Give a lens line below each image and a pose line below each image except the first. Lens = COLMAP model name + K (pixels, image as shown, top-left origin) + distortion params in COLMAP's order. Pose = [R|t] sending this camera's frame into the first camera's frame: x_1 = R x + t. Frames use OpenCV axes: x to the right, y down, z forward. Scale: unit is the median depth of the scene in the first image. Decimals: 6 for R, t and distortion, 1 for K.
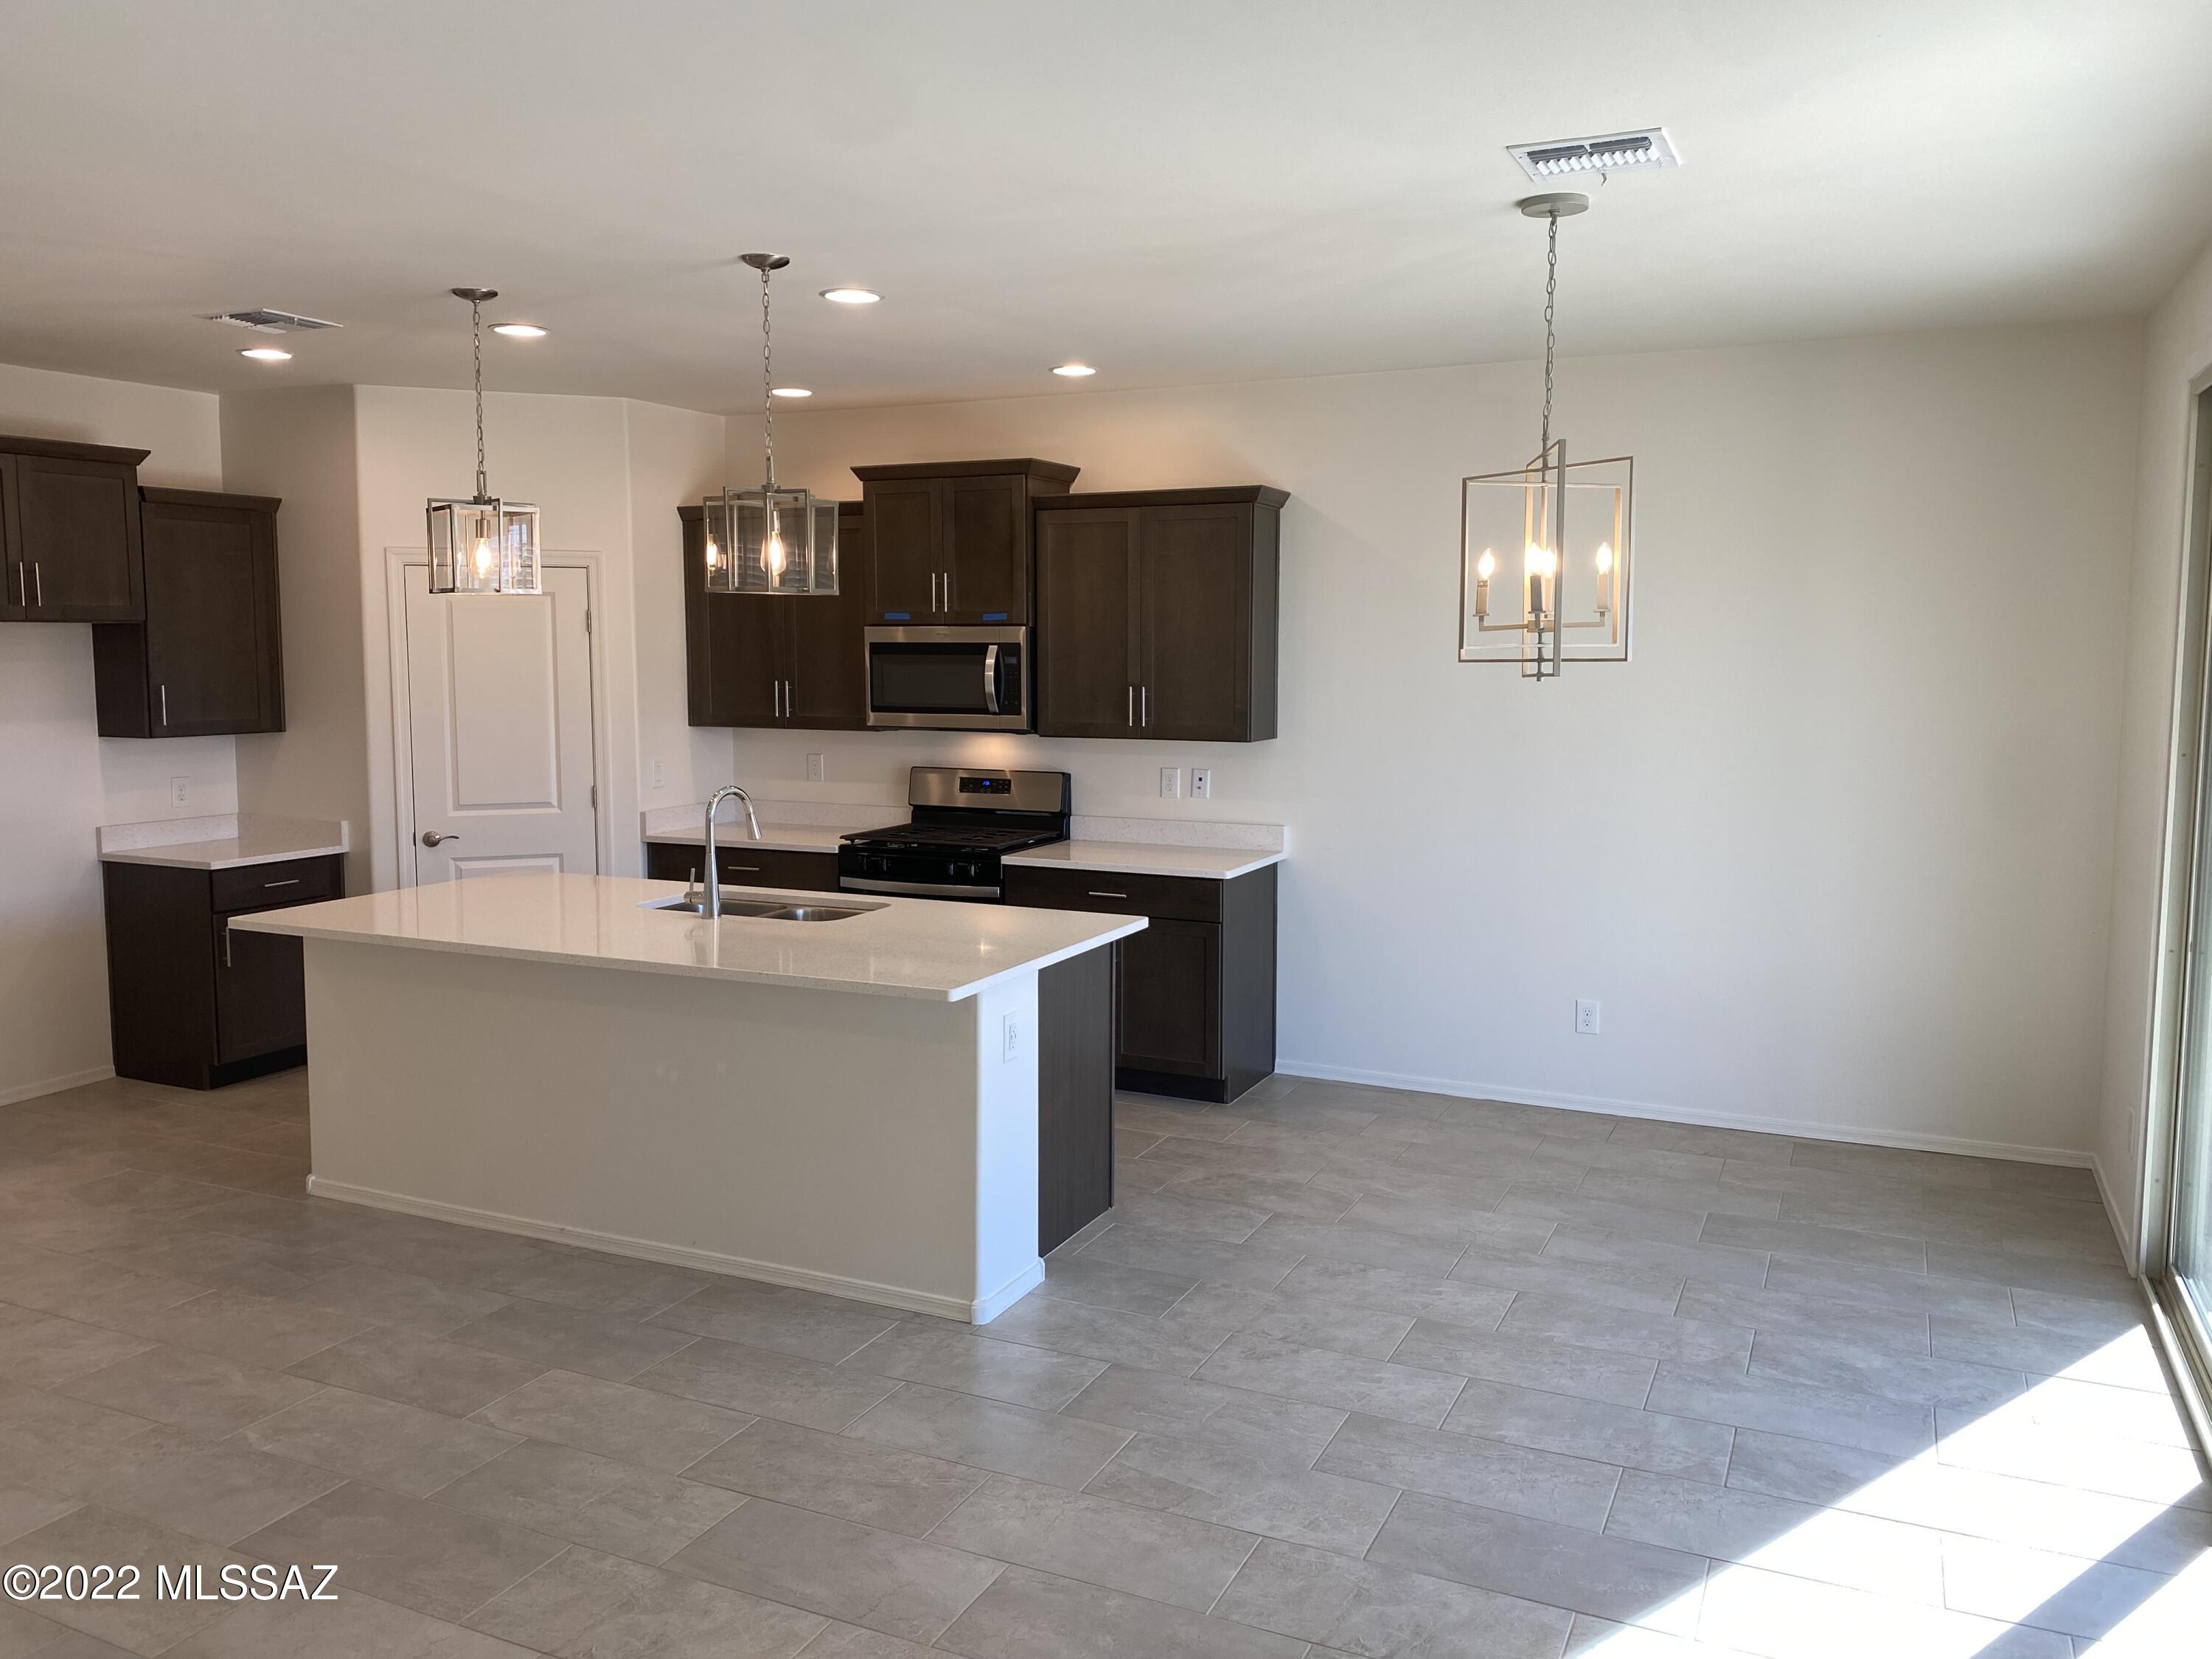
lens RADIAL K [[1682.4, 0, 1095.4], [0, 1682.4, 803.9], [0, 0, 1]] dist [0.048968, -0.054065]
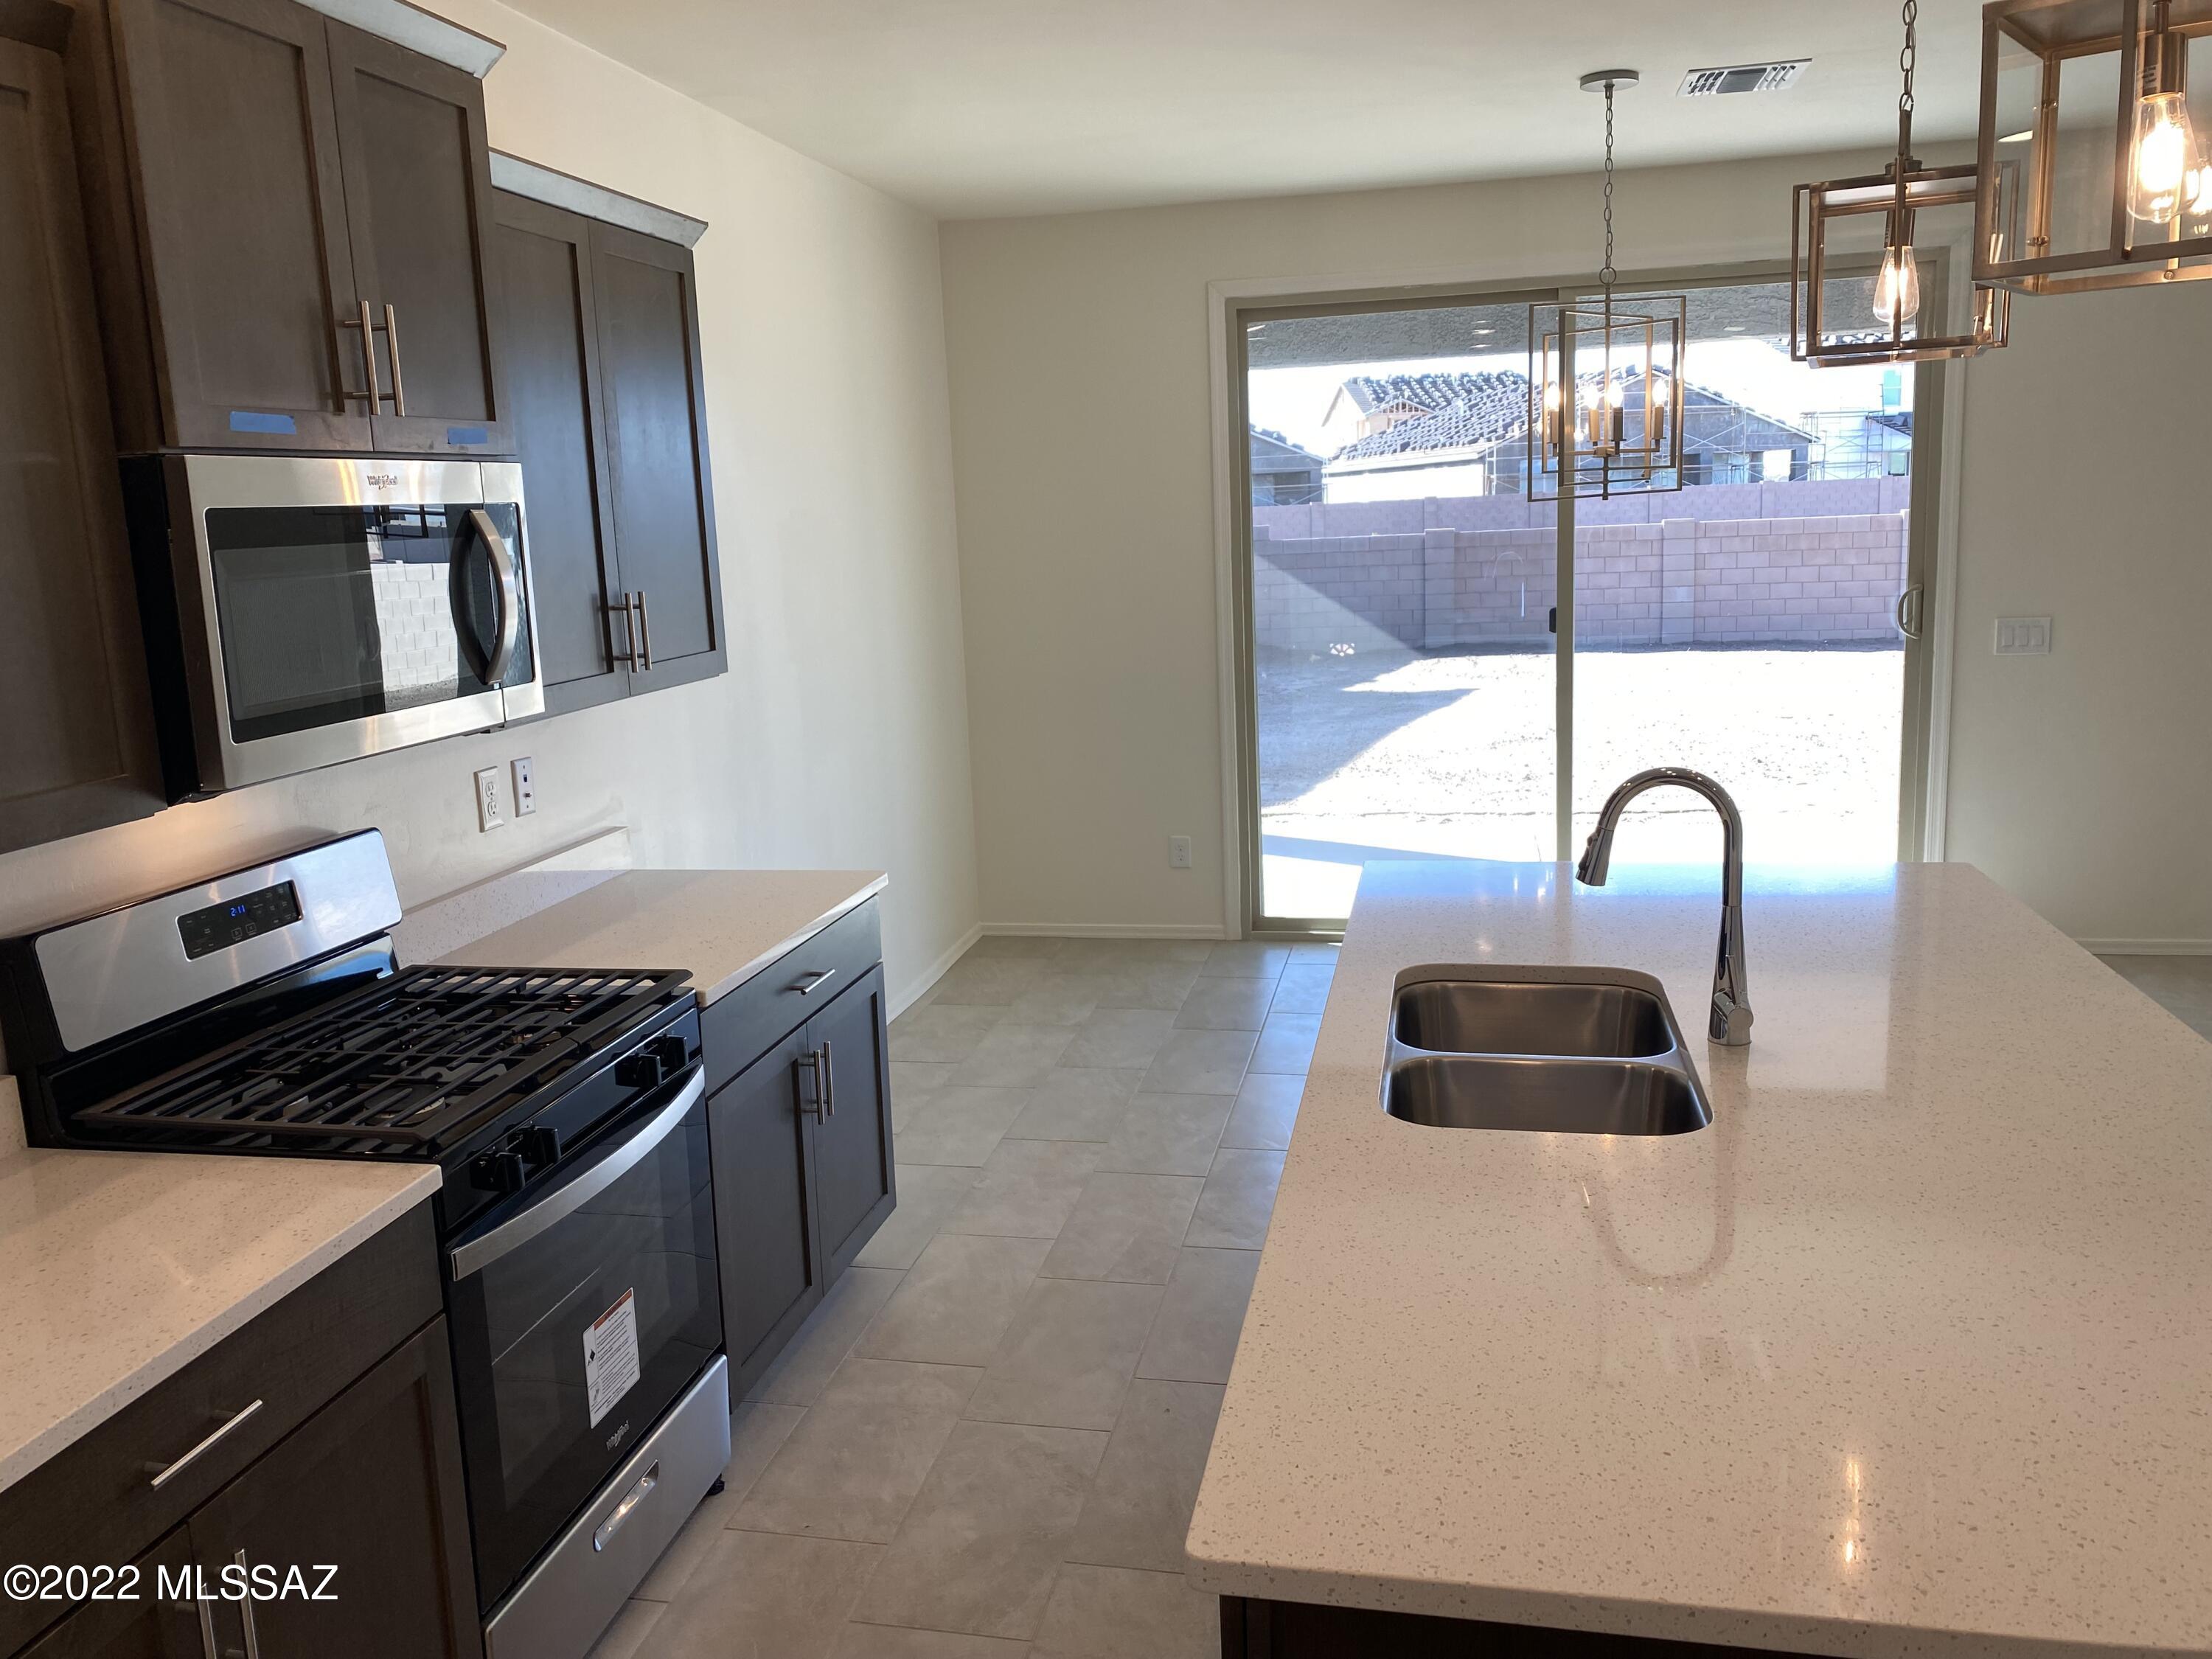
lens RADIAL K [[1682.4, 0, 1100.0], [0, 1682.4, 813.4], [0, 0, 1]] dist [0.048968, -0.054065]
pose [[-0.228002, -0.172052, 0.958339, -0.463518], [0.131071, 0.969881, 0.205308, -0.085161], [-0.964798, 0.172421, -0.198584, 0.921733]]
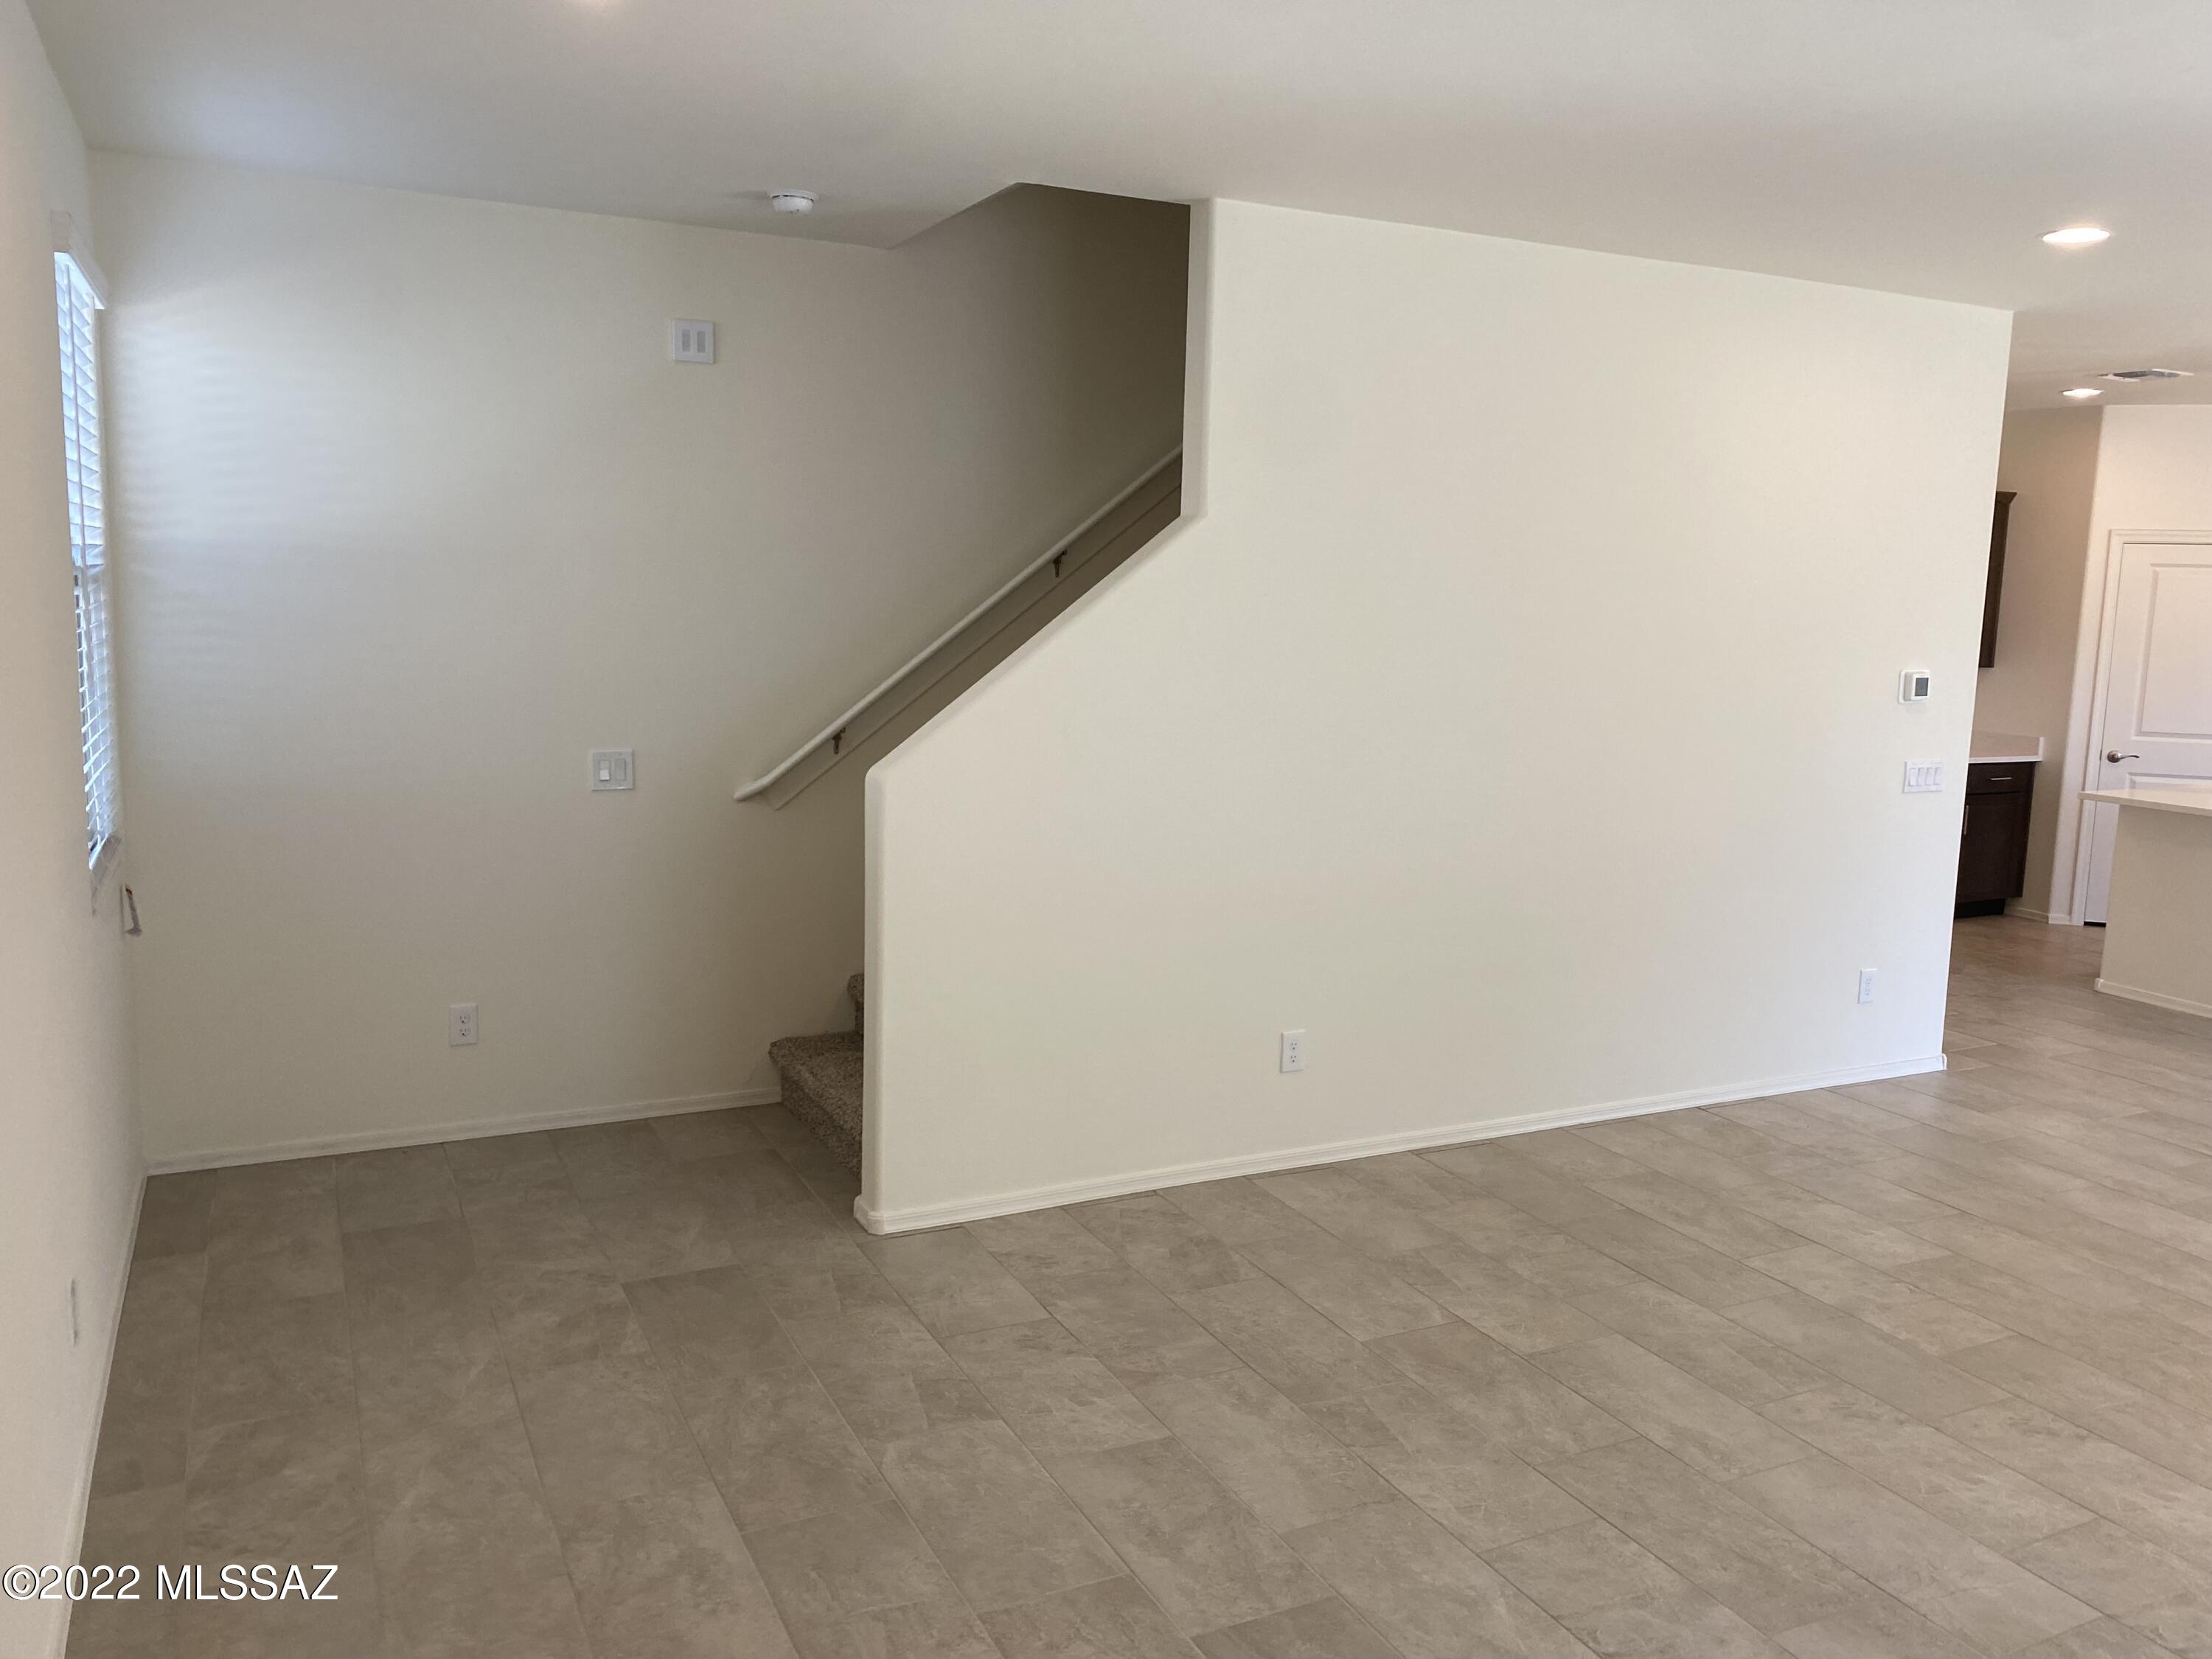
lens RADIAL K [[1682.4, 0, 1127.0], [0, 1682.4, 817.6], [0, 0, 1]] dist [0.048968, -0.054065]
pose [[0.790063, 0.107884, -0.603458, -0.199655], [-0.086210, 0.994163, 0.064864, 0.047819], [0.606934, 0.000777, 0.794752, -0.491915]]
